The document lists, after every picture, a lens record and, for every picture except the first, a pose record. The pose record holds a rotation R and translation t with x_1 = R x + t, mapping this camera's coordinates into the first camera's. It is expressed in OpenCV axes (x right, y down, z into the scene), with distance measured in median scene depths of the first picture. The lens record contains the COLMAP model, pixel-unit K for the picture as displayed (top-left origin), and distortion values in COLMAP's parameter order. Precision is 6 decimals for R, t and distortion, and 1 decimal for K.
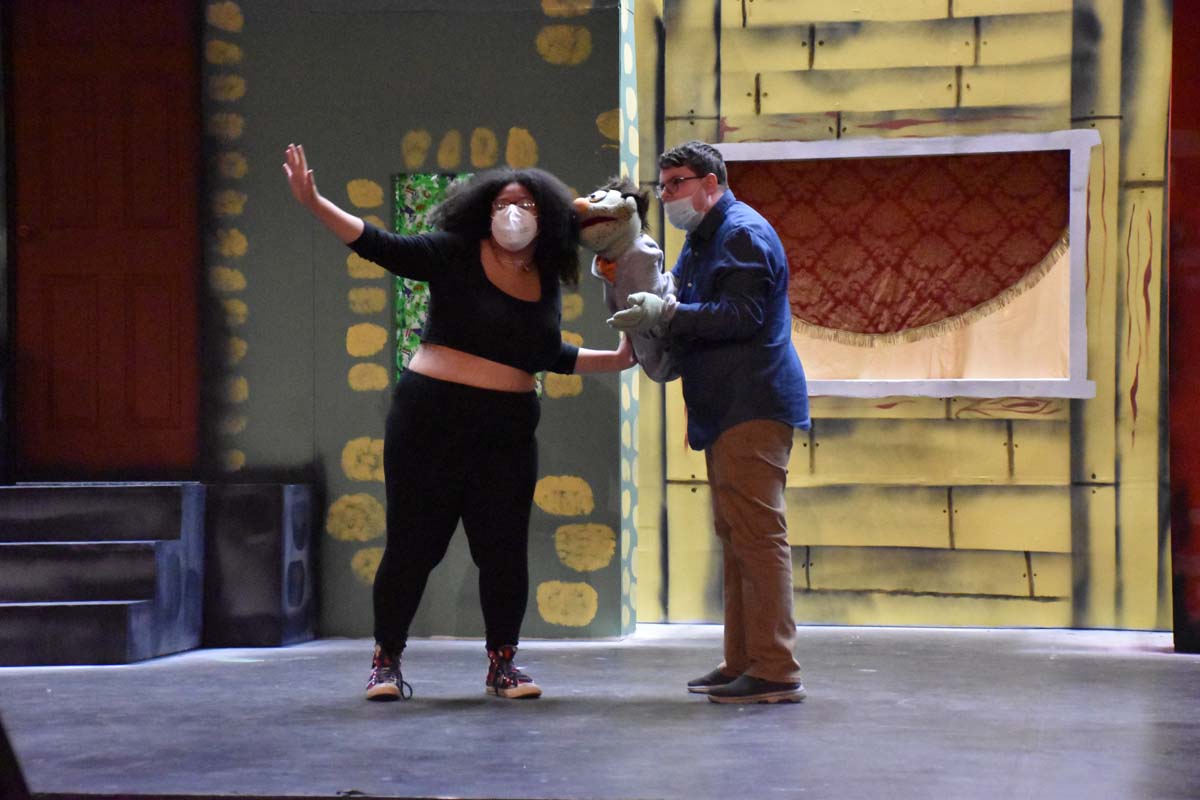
lens RADIAL K [[3159.8, 0, 601.2], [0, 3159.8, 396.9], [0, 0, 1]] dist [0.768088, 1.061641]
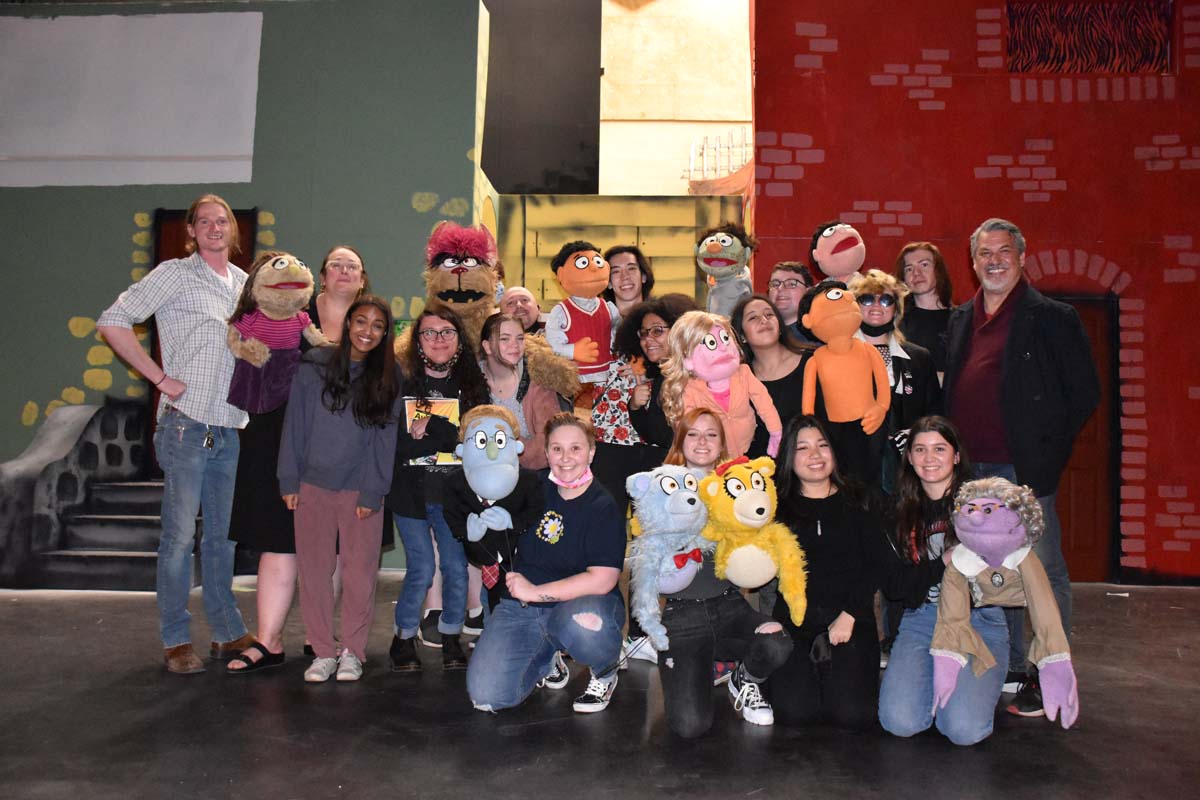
lens RADIAL K [[1033.3, 0, 600.0], [0, 1033.3, 400.0], [0, 0, 1]] dist [-0.123008, 0.166743]
pose [[0.993412, 0.022777, 0.112316, 0.013778], [-0.019595, 0.999377, -0.029358, -0.007426], [-0.112914, 0.026963, 0.993239, 0.361385]]
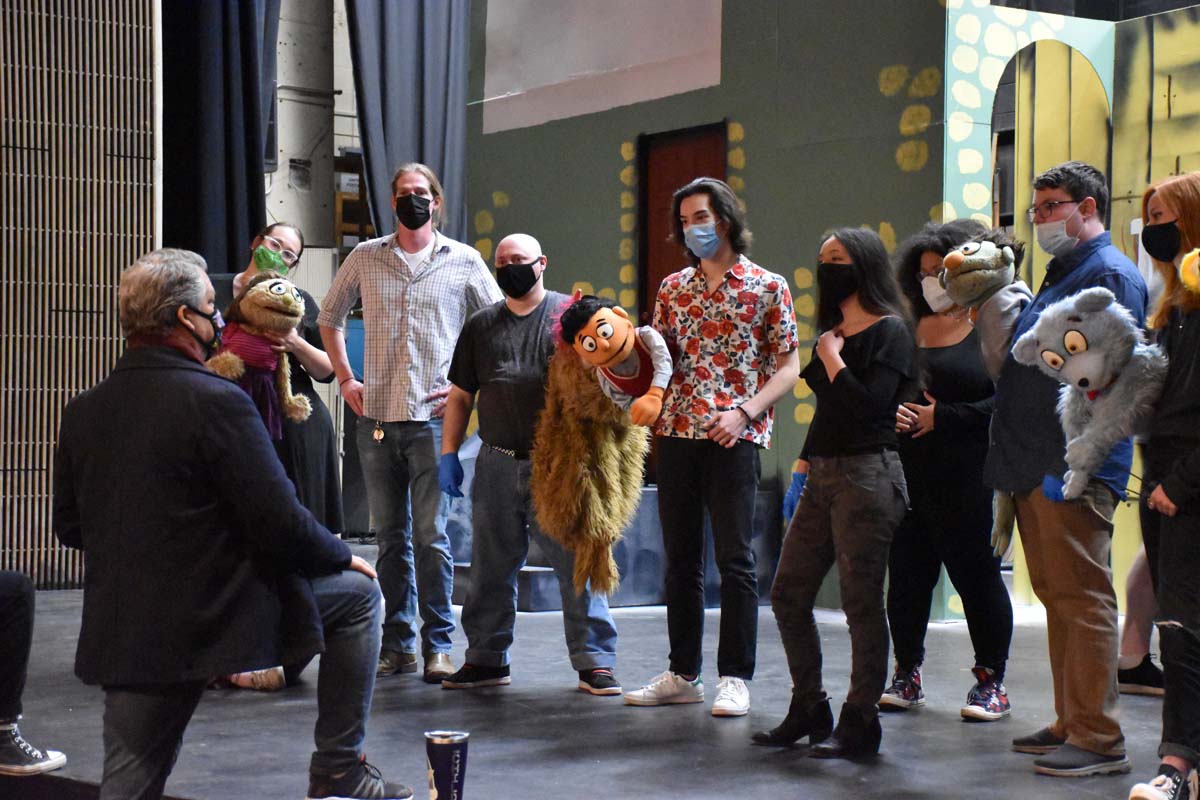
lens RADIAL K [[2139.4, 0, 600.0], [0, 2139.4, 400.0], [0, 0, 1]] dist [0.273301, 0.951667]
pose [[0.727751, -0.004639, -0.685825, 0.462355], [0.004022, 0.999989, -0.002497, -0.009596], [0.685829, -0.000941, 0.727762, 0.261392]]
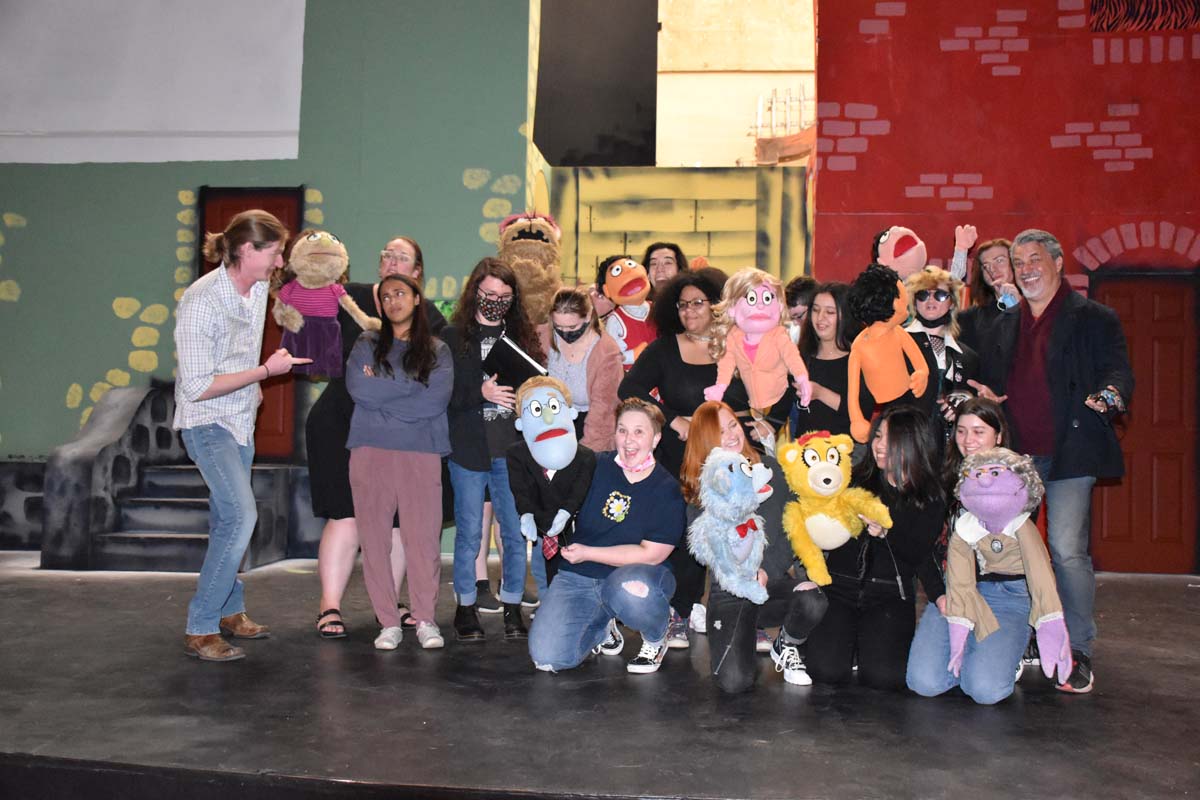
lens RADIAL K [[1179.8, 0, 602.6], [0, 1179.8, 399.2], [0, 0, 1]] dist [-0.075313, 0.250667]
pose [[0.997745, 0.020696, 0.063843, 0.008794], [-0.020098, 0.999748, -0.009986, -0.007813], [-0.064034, 0.008680, 0.997910, 0.295393]]
